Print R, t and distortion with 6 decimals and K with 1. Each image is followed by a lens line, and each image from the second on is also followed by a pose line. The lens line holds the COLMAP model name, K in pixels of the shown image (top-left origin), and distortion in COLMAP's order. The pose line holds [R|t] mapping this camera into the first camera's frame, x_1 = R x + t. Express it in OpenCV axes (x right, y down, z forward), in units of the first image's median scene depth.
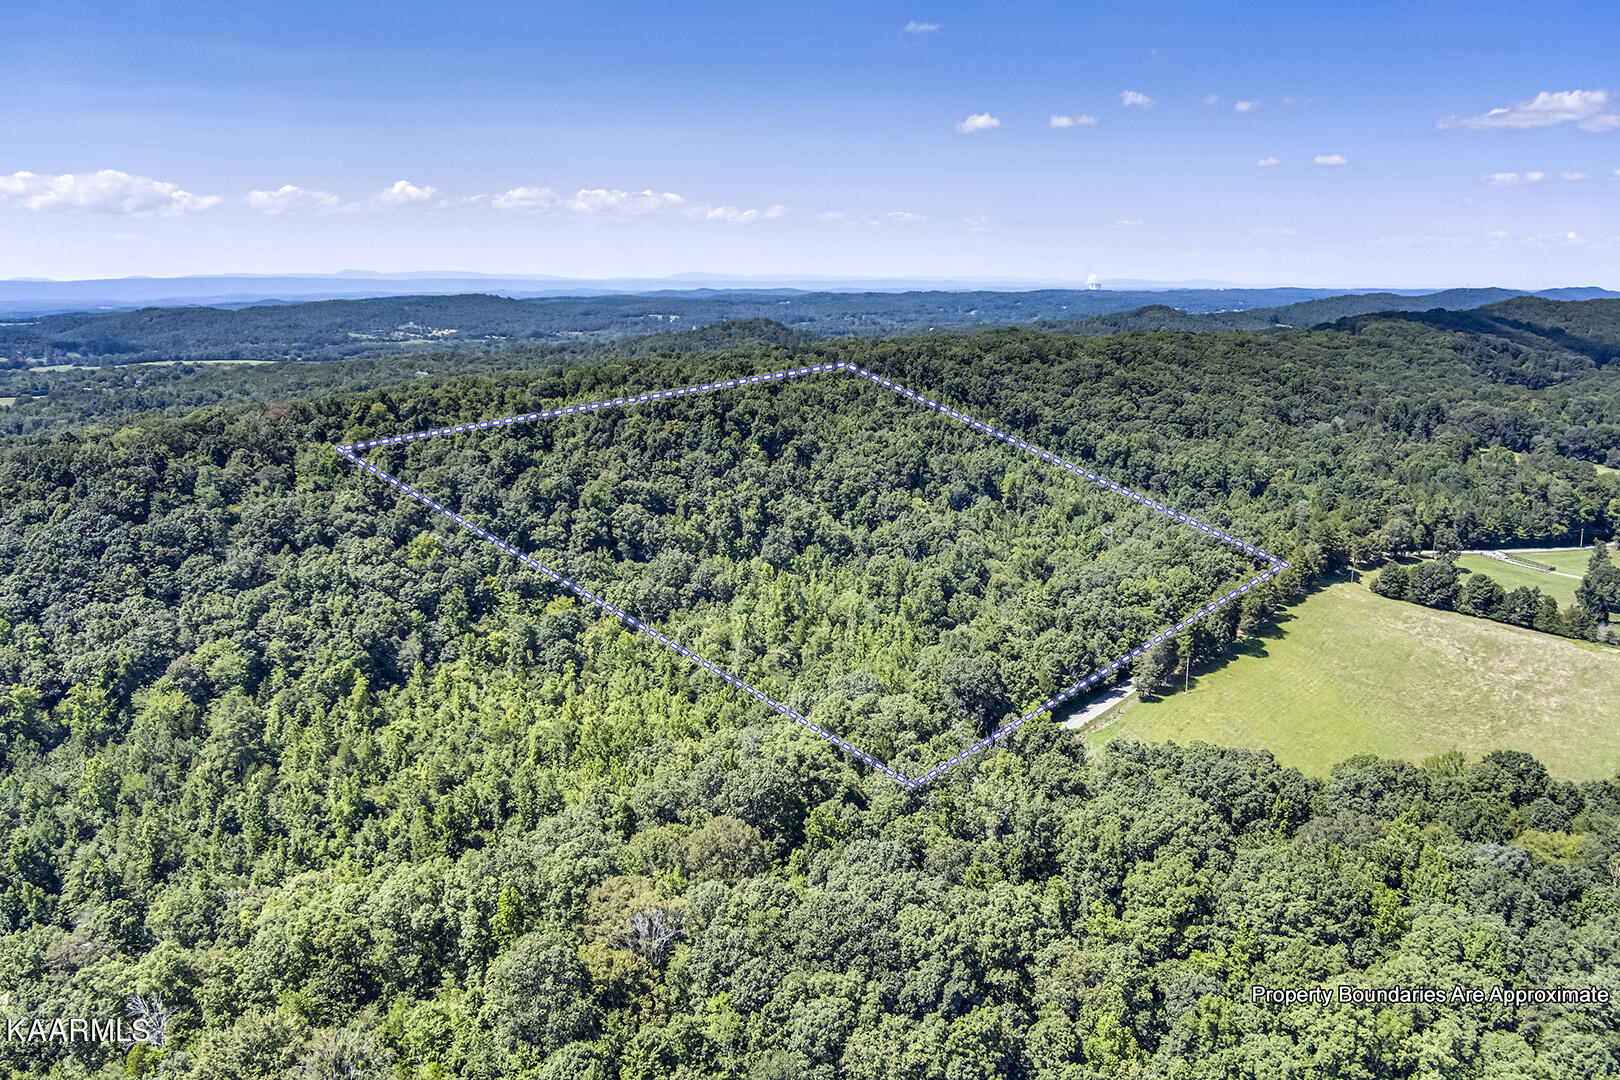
lens RADIAL K [[1383.1, 0, 810.0], [0, 1383.1, 540.0], [0, 0, 1]] dist [-0.088755, 0.048349]
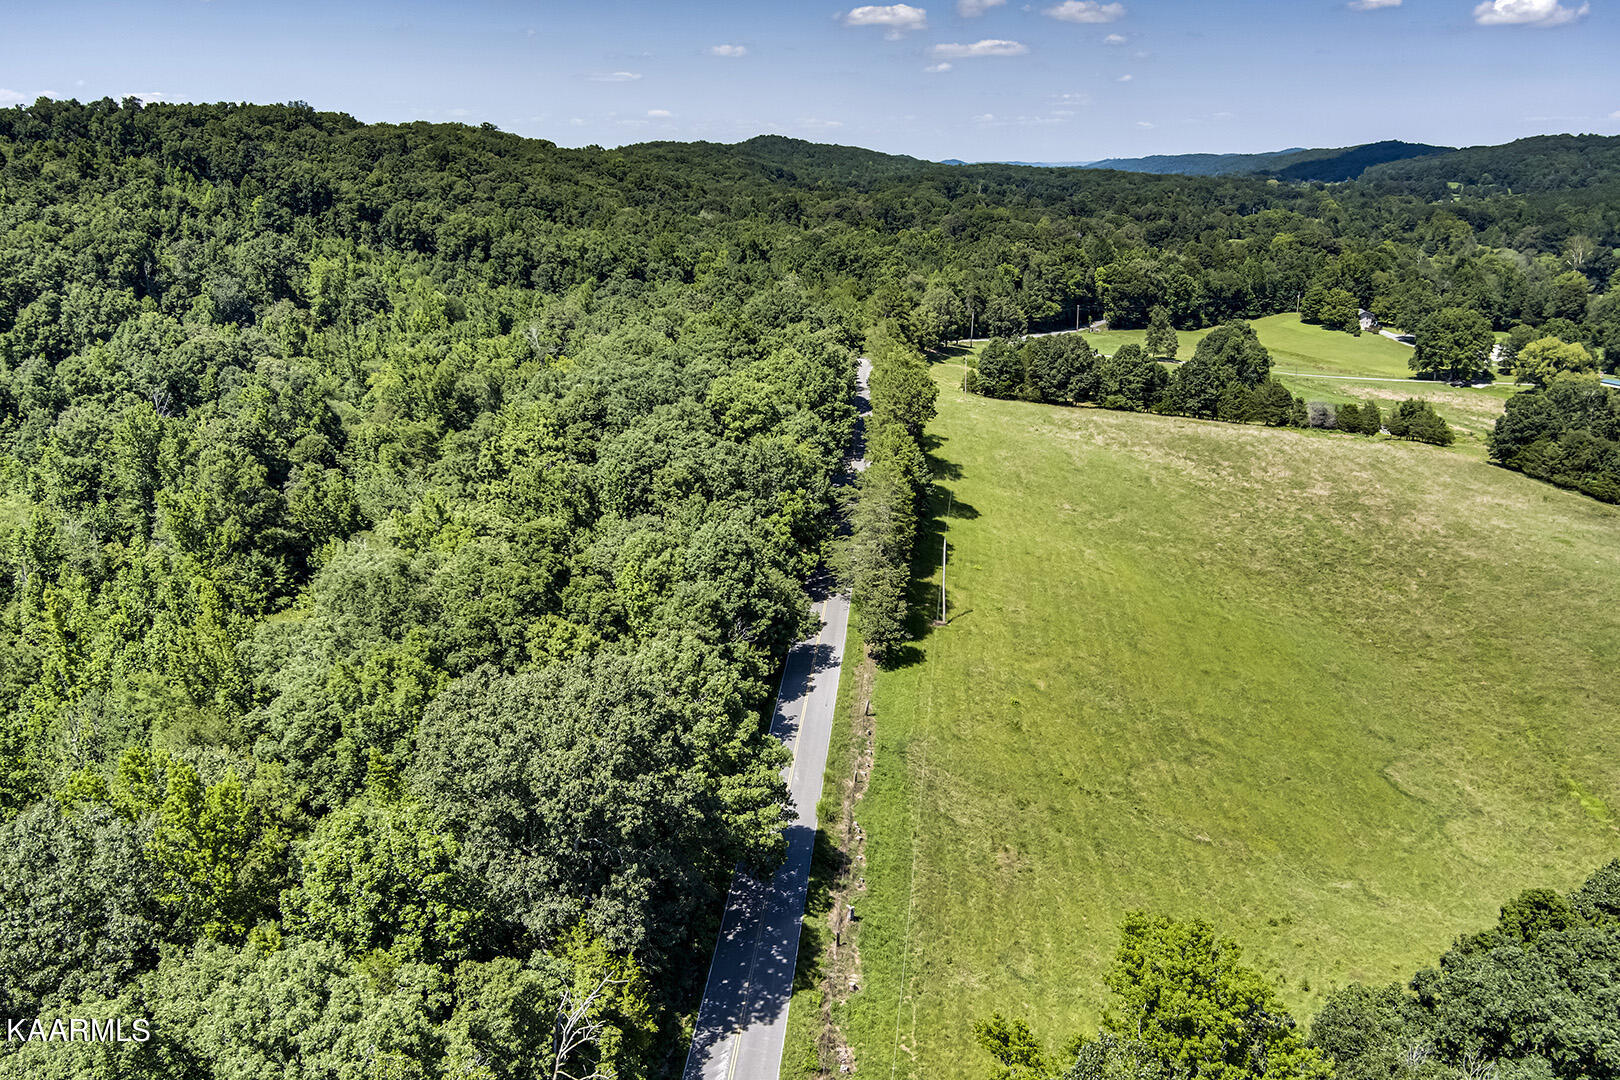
lens RADIAL K [[1383.1, 0, 810.0], [0, 1383.1, 540.0], [0, 0, 1]] dist [-0.088755, 0.048349]
pose [[0.853412, -0.147867, 0.499824, 0.022170], [0.105778, 0.988095, 0.111709, 0.022764], [-0.510392, -0.042464, 0.858893, 0.423356]]
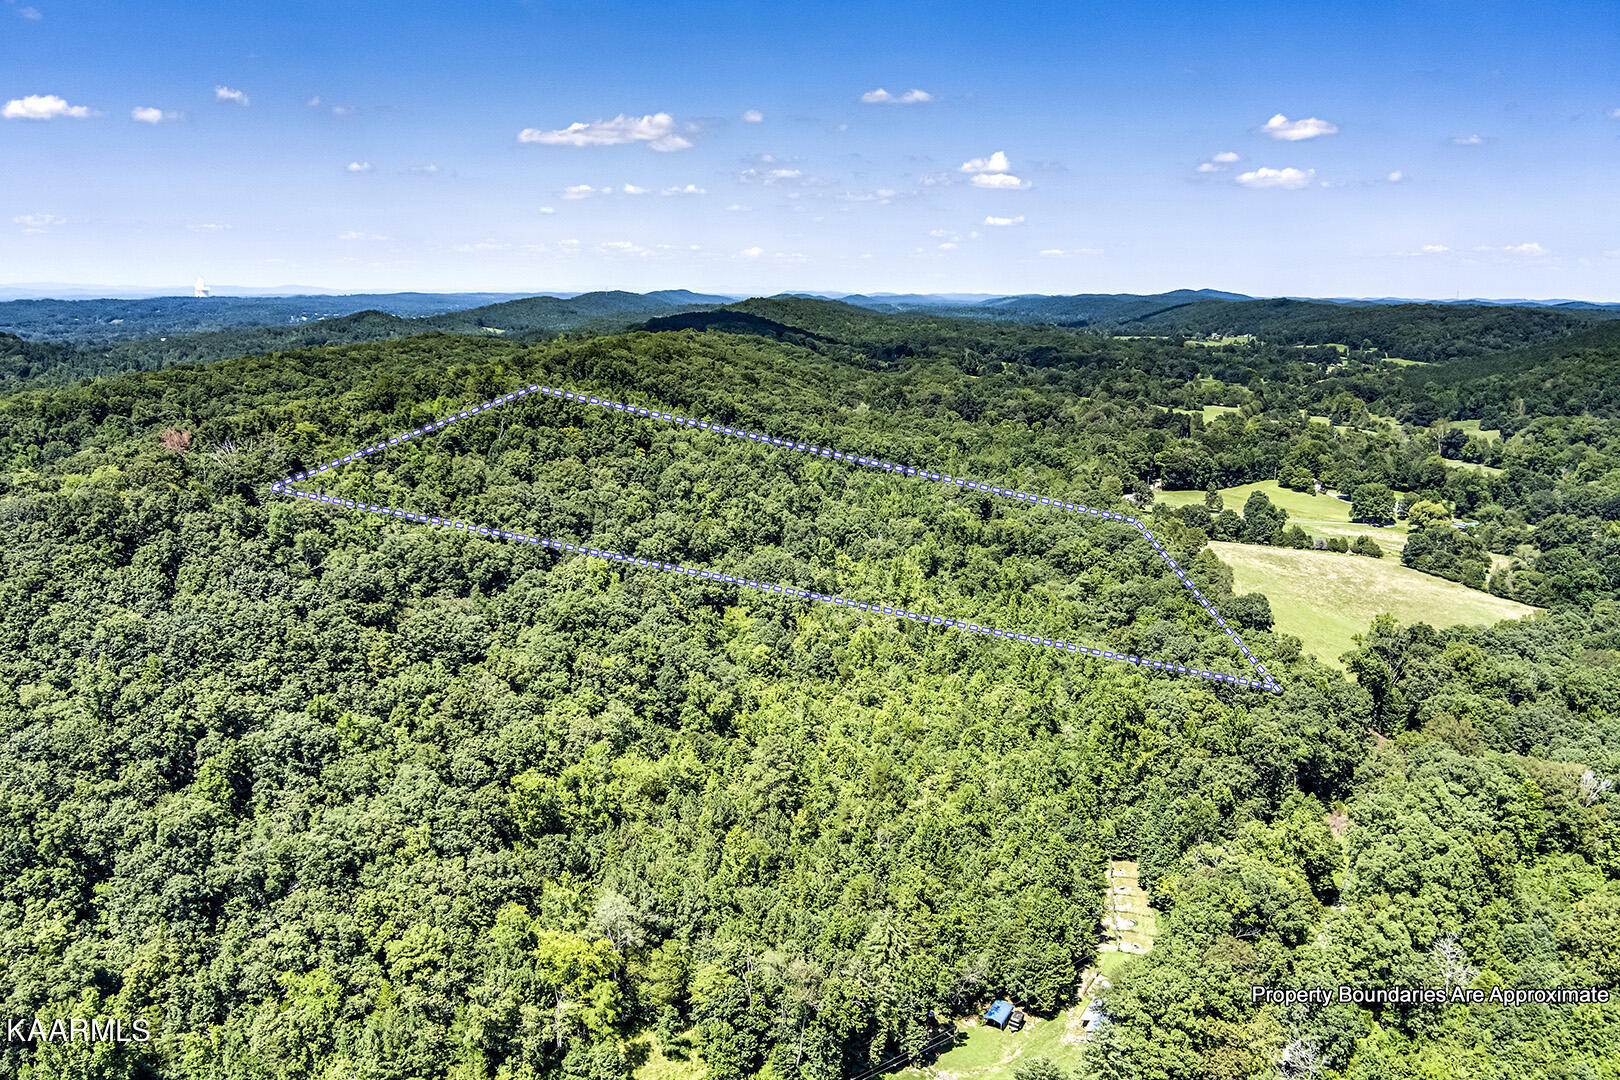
lens RADIAL K [[1383.1, 0, 810.0], [0, 1383.1, 540.0], [0, 0, 1]] dist [-0.088755, 0.048349]
pose [[0.813142, -0.101380, 0.573169, -0.492132], [0.102908, 0.994242, 0.029865, -0.022151], [-0.572897, 0.034699, 0.818893, 0.118783]]
